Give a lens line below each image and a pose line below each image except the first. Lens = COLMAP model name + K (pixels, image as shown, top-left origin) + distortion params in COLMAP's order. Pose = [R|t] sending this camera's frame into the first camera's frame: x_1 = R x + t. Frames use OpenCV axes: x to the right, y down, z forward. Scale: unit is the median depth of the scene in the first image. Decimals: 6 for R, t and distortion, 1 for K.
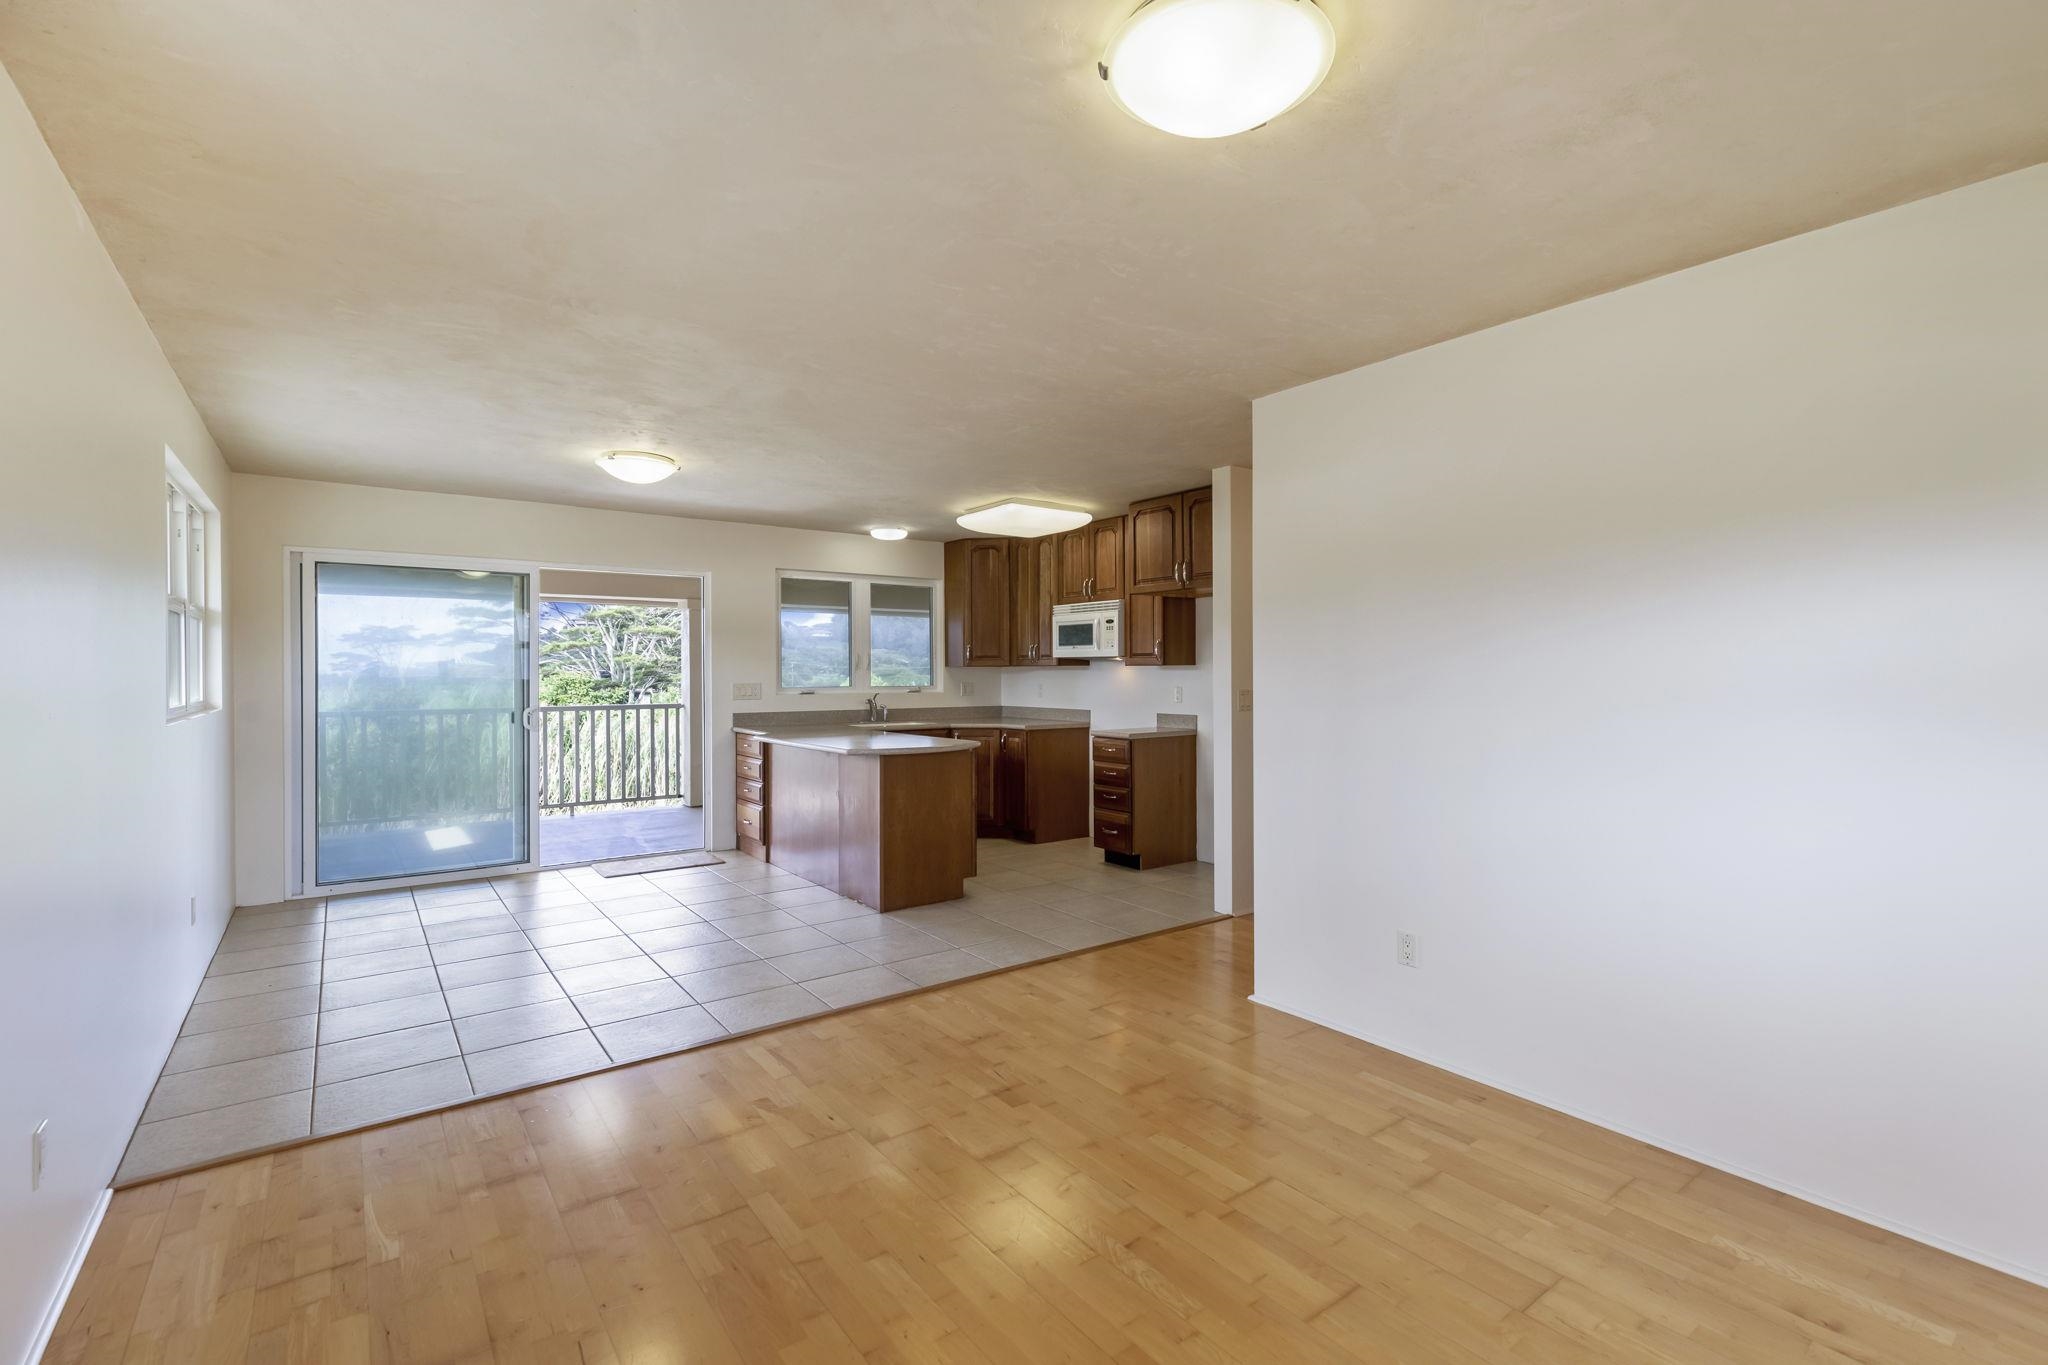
lens RADIAL K [[921.7, 0, 1035.6], [0, 921.7, 674.5], [0, 0, 1]] dist [0.005073, -0.000330]
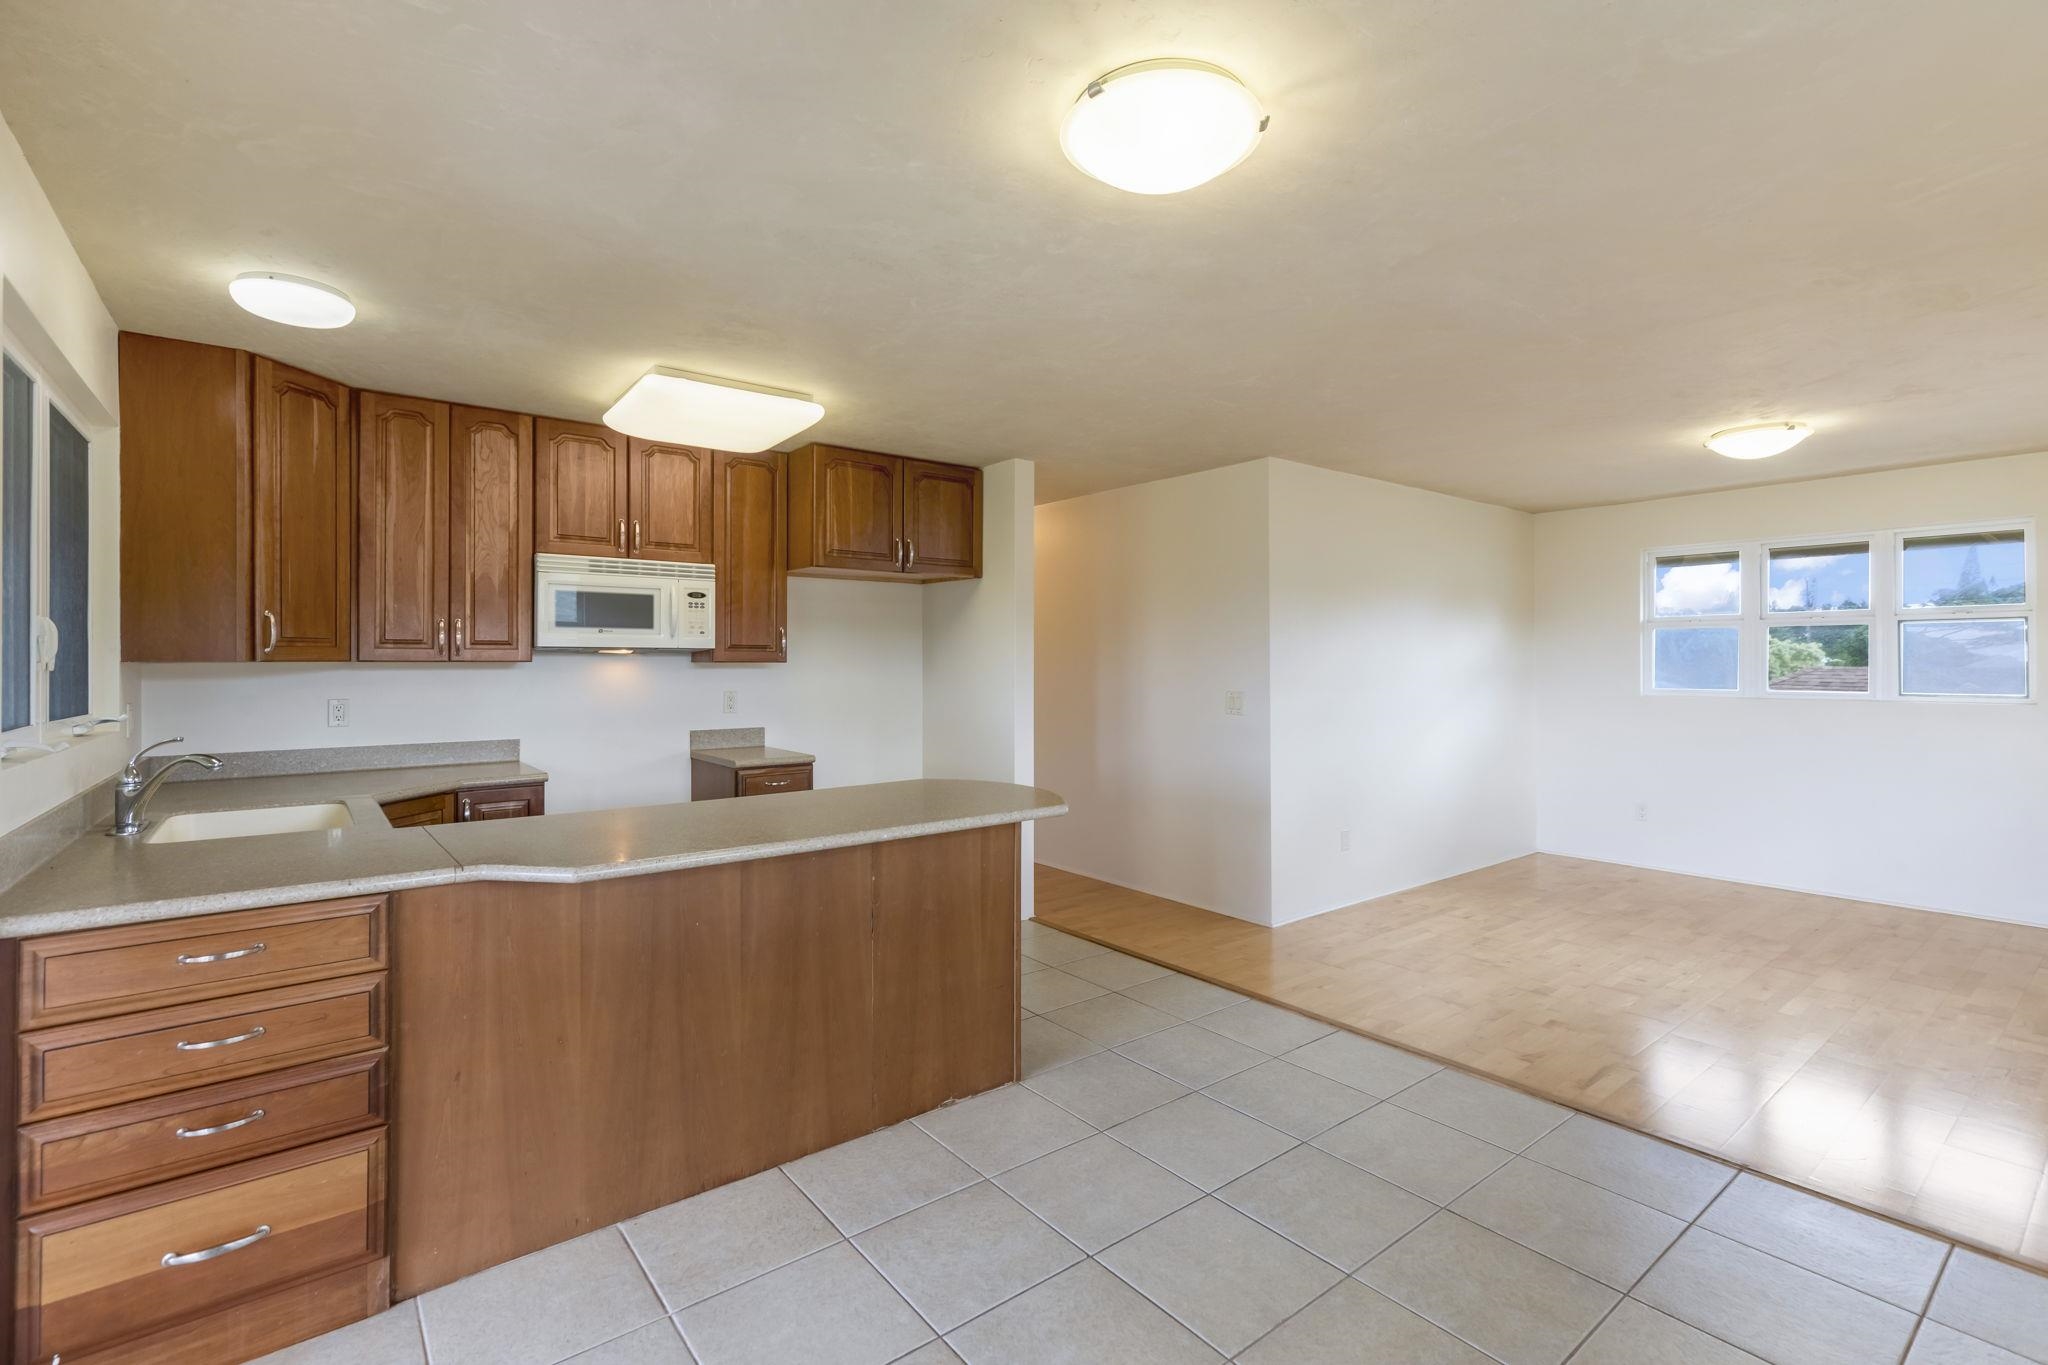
lens RADIAL K [[921.7, 0, 1028.1], [0, 921.7, 673.7], [0, 0, 1]] dist [0.005073, -0.000330]
pose [[-0.022092, -0.005706, 0.999740, -0.572604], [0.007892, 0.999952, 0.005882, -0.003425], [-0.999725, 0.008019, -0.022046, 0.760918]]
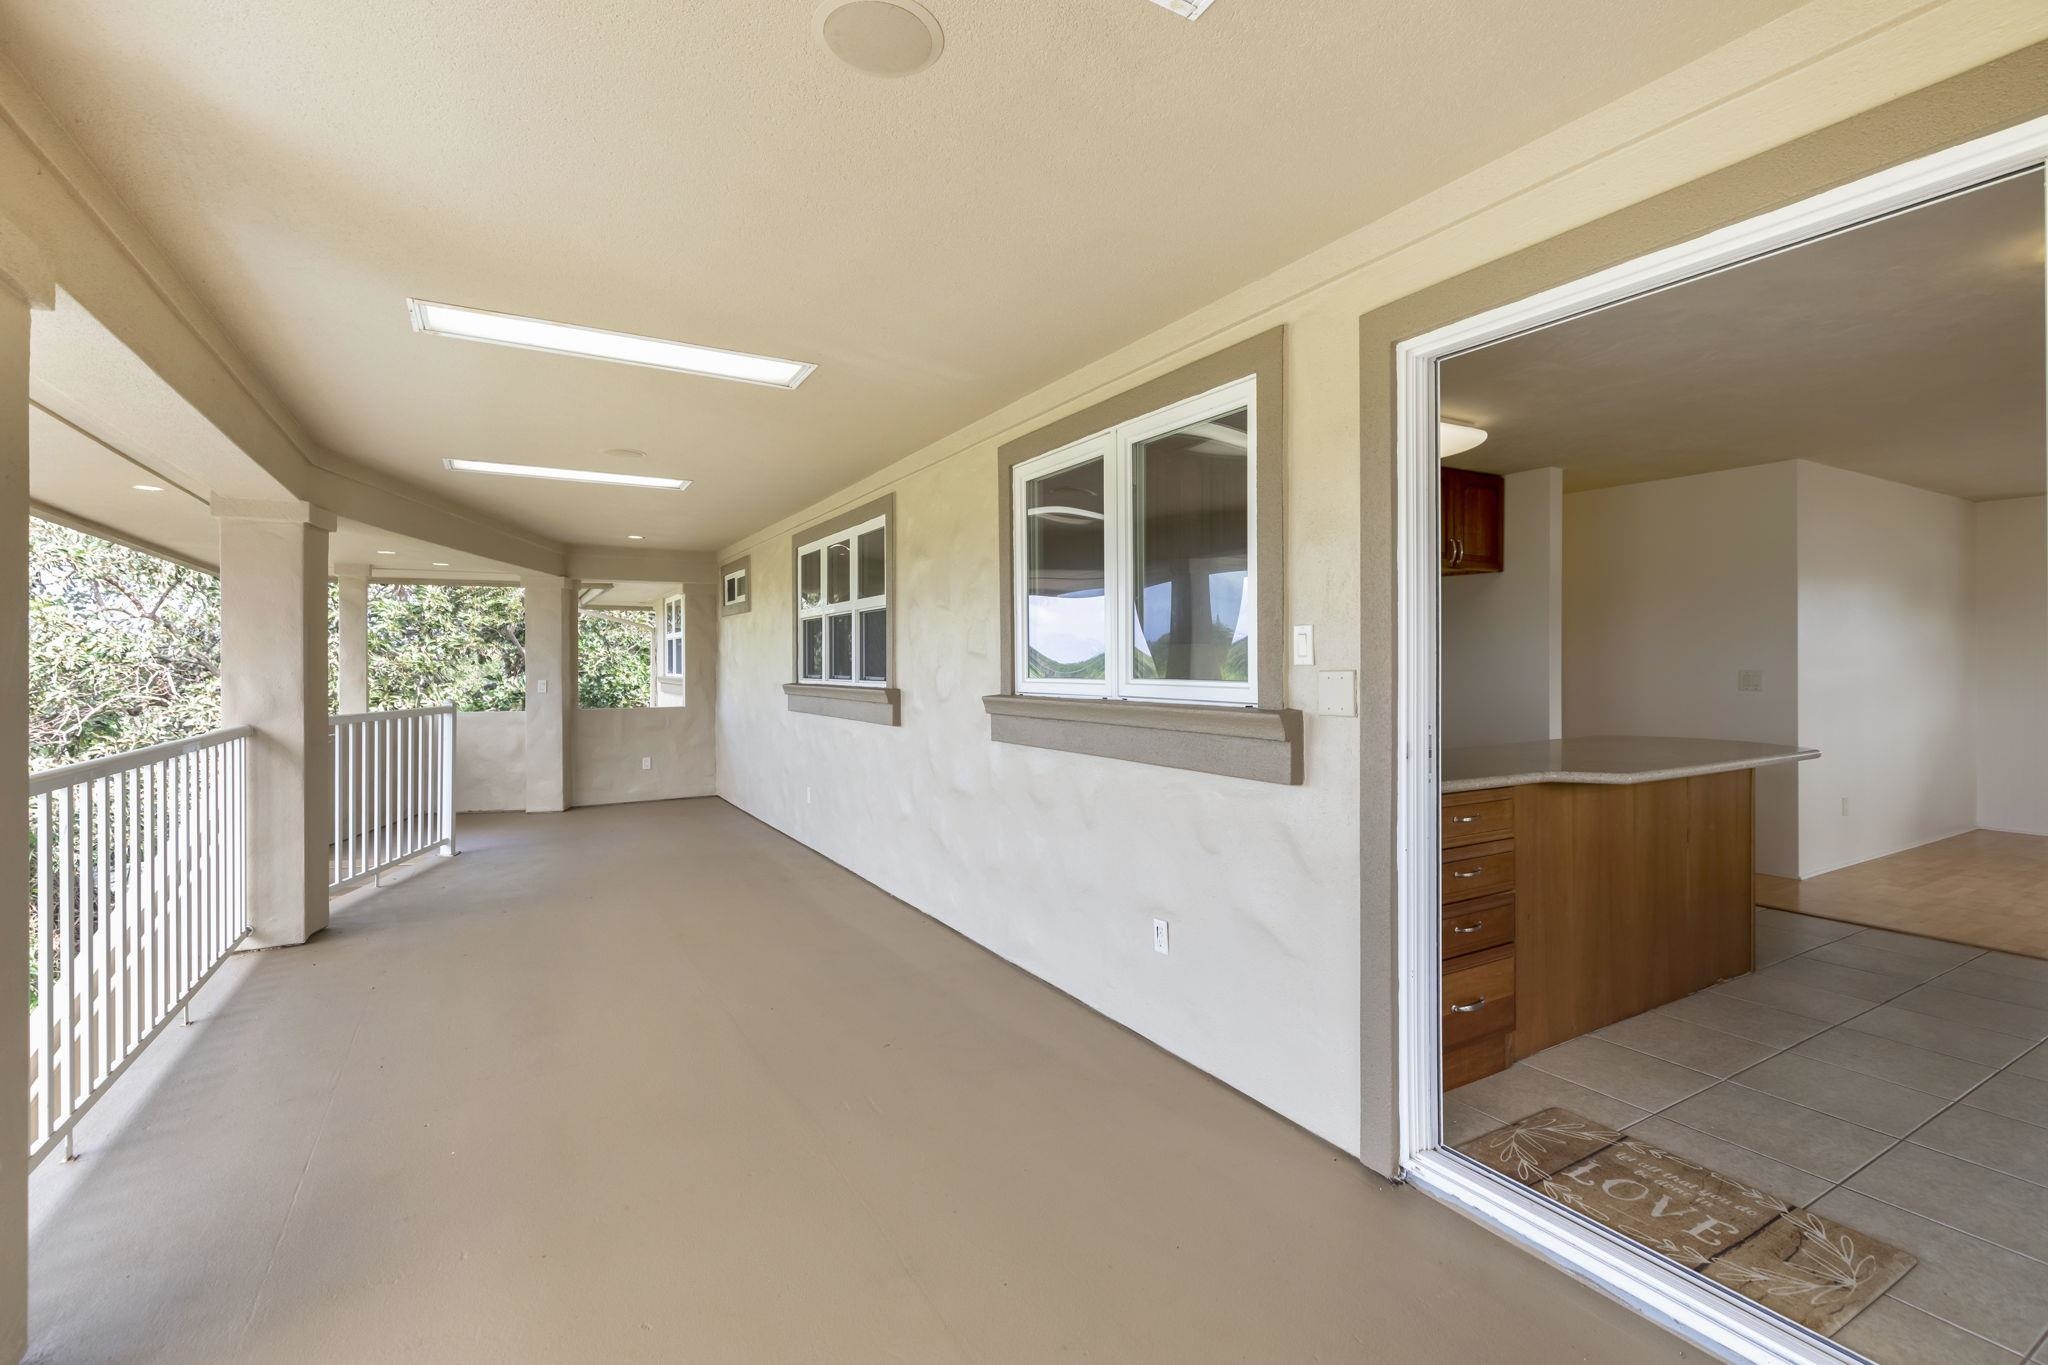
lens RADIAL K [[921.7, 0, 1030.5], [0, 921.7, 671.7], [0, 0, 1]] dist [0.005073, -0.000330]
pose [[0.109462, -0.008676, 0.993953, -0.731410], [0.009080, 0.999929, 0.007728, 0.005782], [-0.993950, 0.008179, 0.109533, 1.129817]]
